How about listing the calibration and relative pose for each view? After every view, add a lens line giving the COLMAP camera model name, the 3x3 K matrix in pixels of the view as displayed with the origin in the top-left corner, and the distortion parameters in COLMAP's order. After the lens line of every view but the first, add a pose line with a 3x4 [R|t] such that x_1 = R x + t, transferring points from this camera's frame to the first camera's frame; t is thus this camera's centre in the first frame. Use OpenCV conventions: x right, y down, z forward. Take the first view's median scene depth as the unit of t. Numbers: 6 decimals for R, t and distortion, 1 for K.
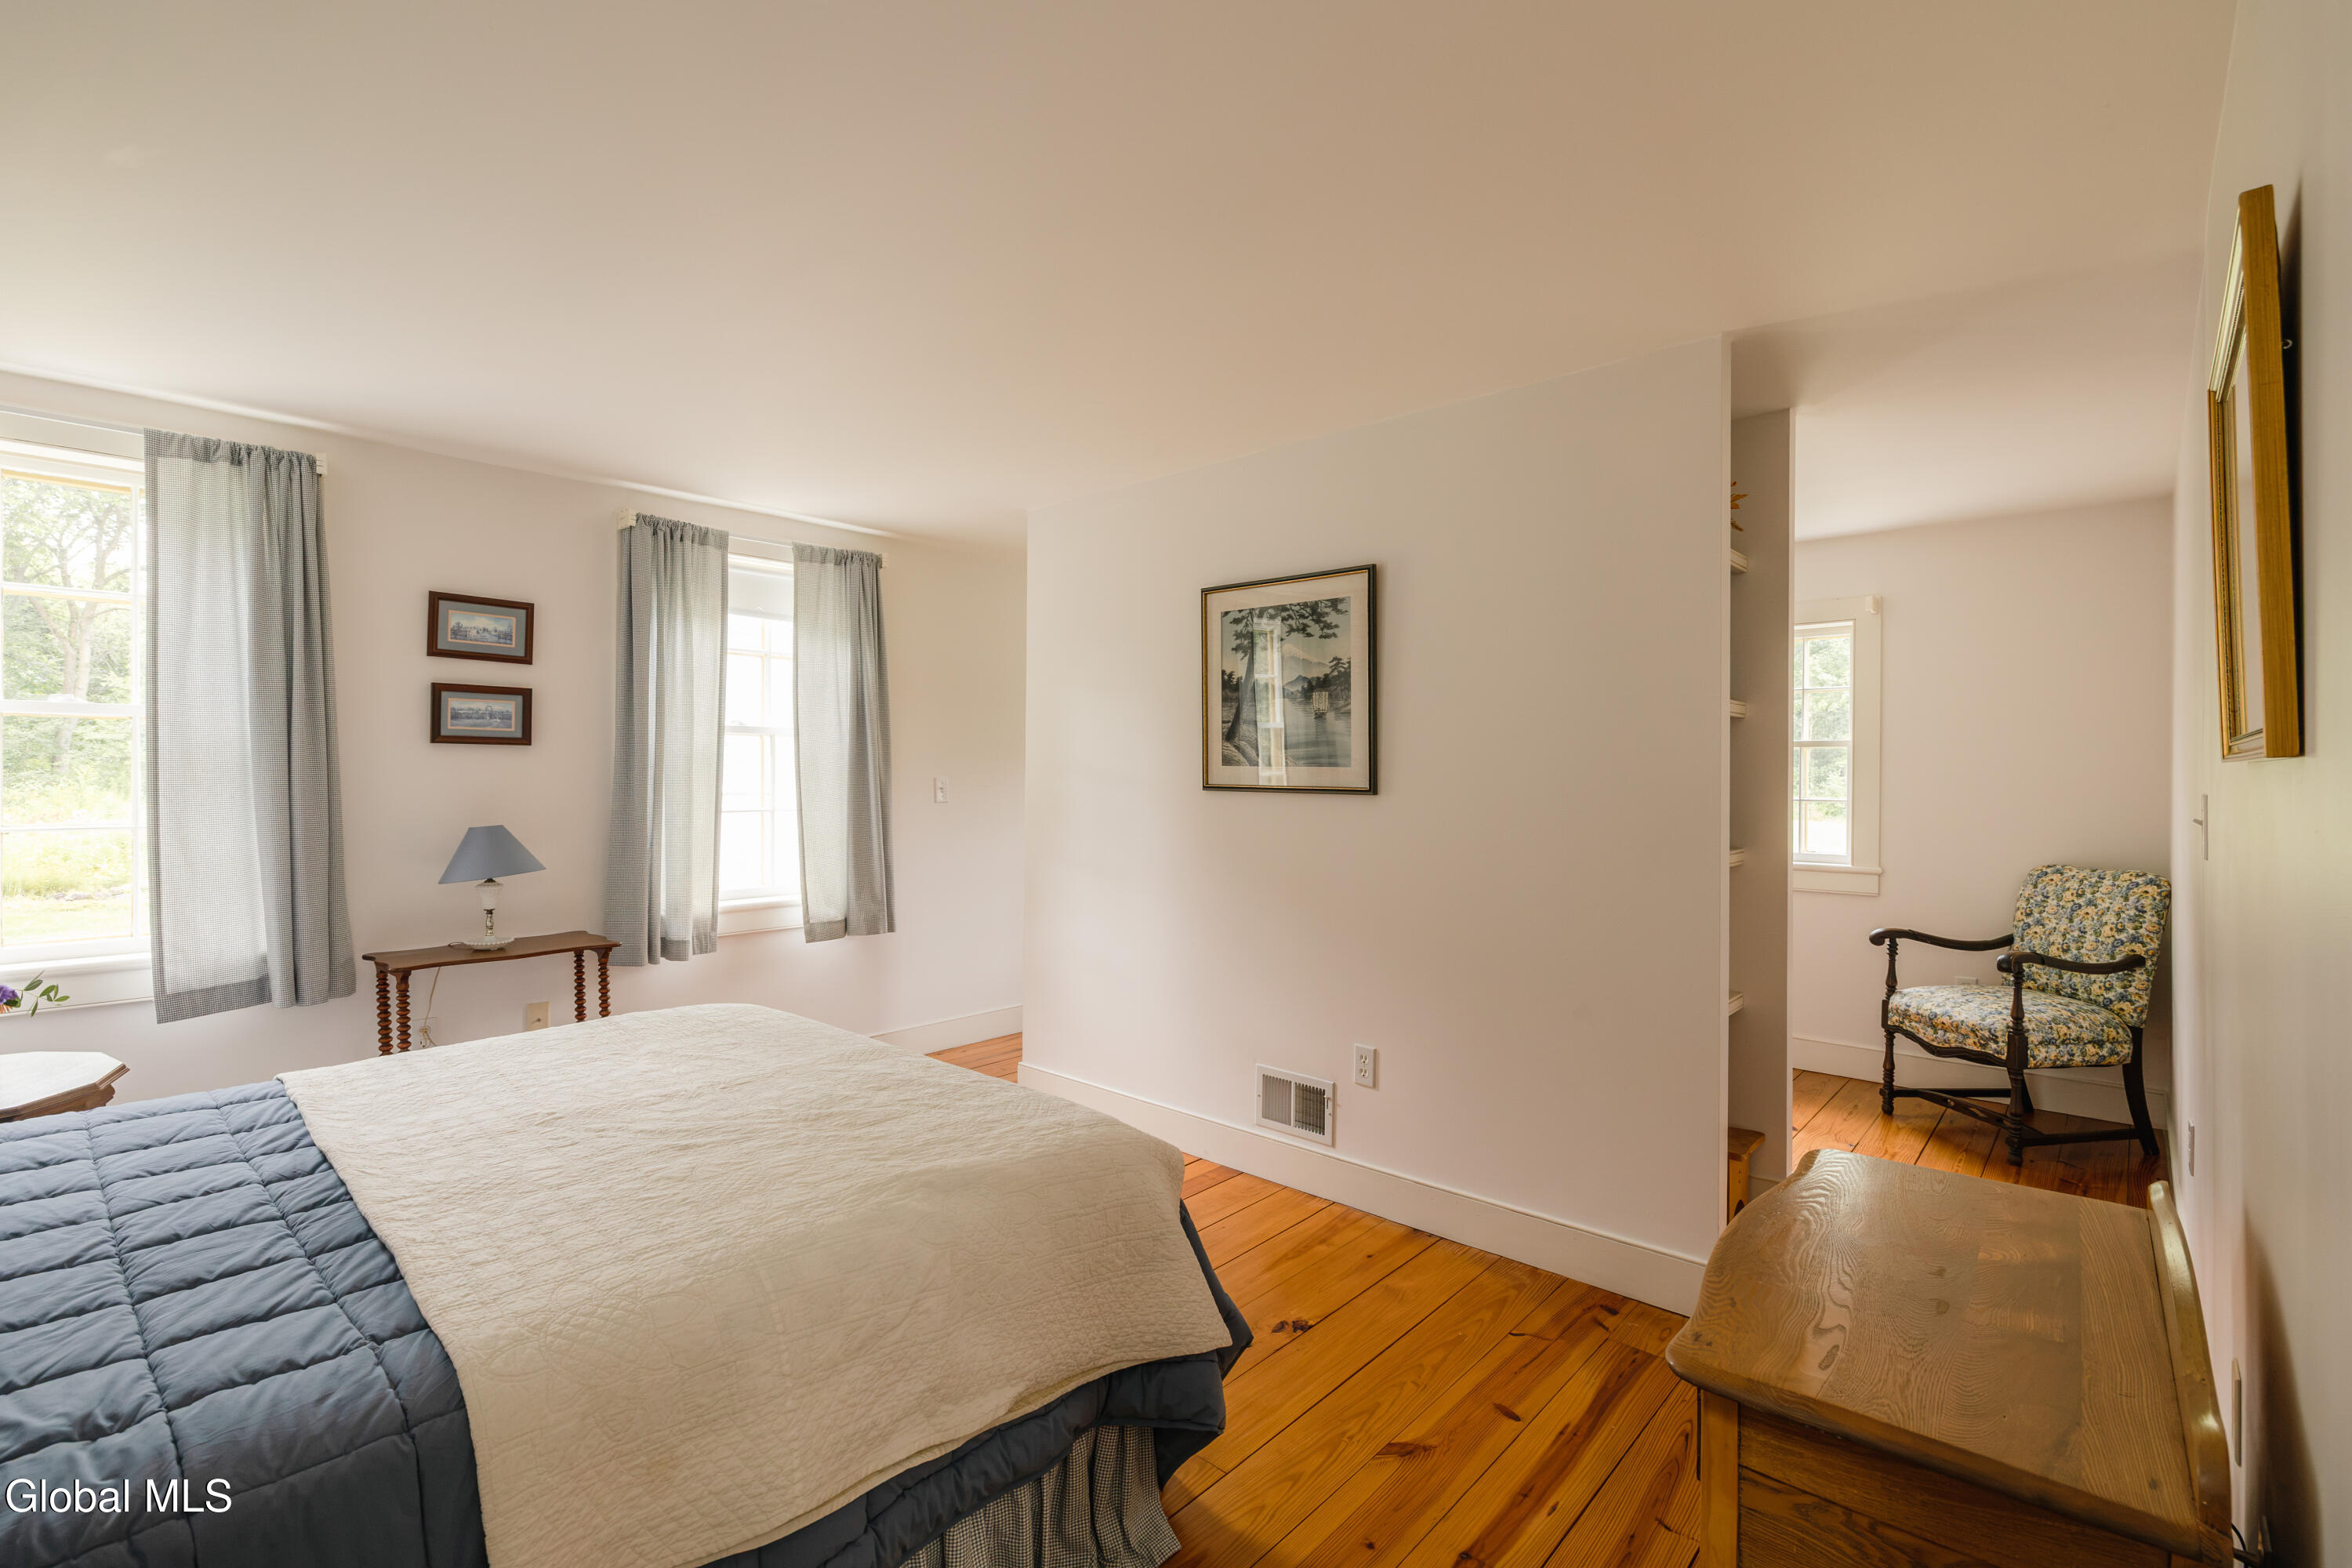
lens RADIAL K [[1081.3, 0, 1192.3], [0, 1081.3, 773.7], [0, 0, 1]] dist [0.000968, -0.000046]
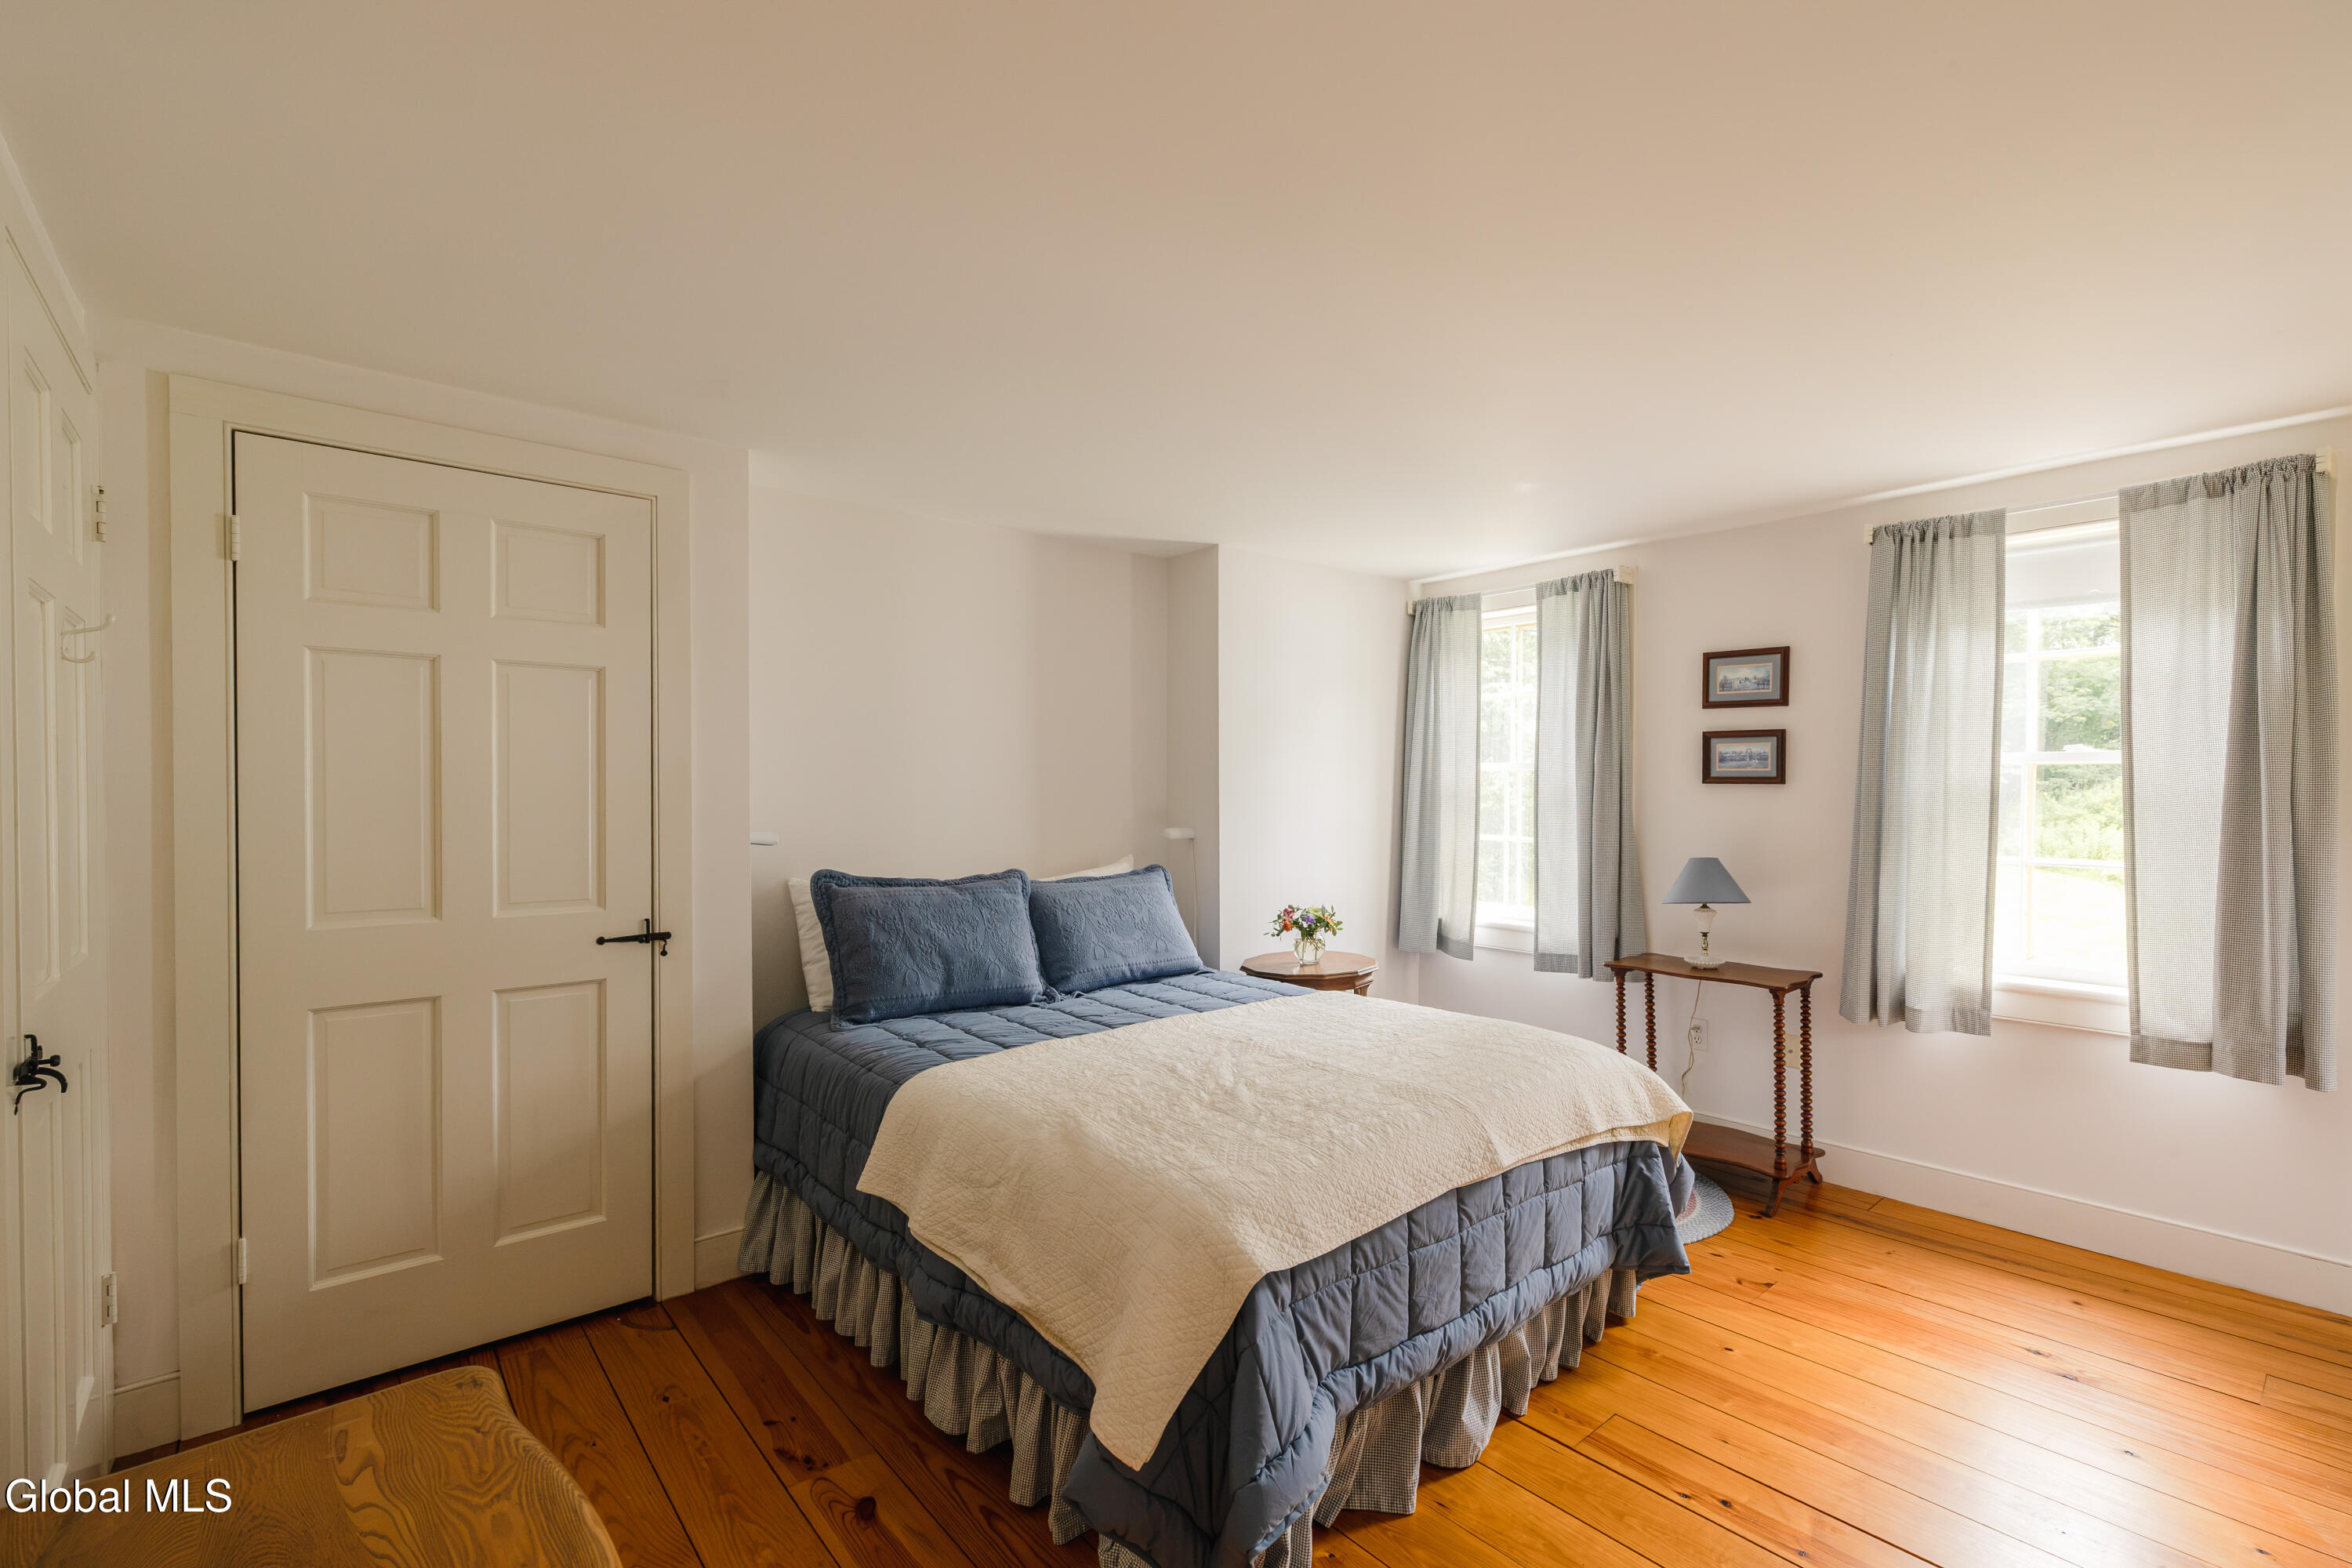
lens RADIAL K [[1009.3, 0, 1194.0], [0, 1009.3, 802.8], [0, 0, 1]] dist [-0.011008, 0.000365]
pose [[-0.128377, 0.008390, -0.991690, 0.430745], [-0.004777, 0.999947, 0.009079, -0.014818], [0.991714, 0.005902, -0.128330, 0.586559]]
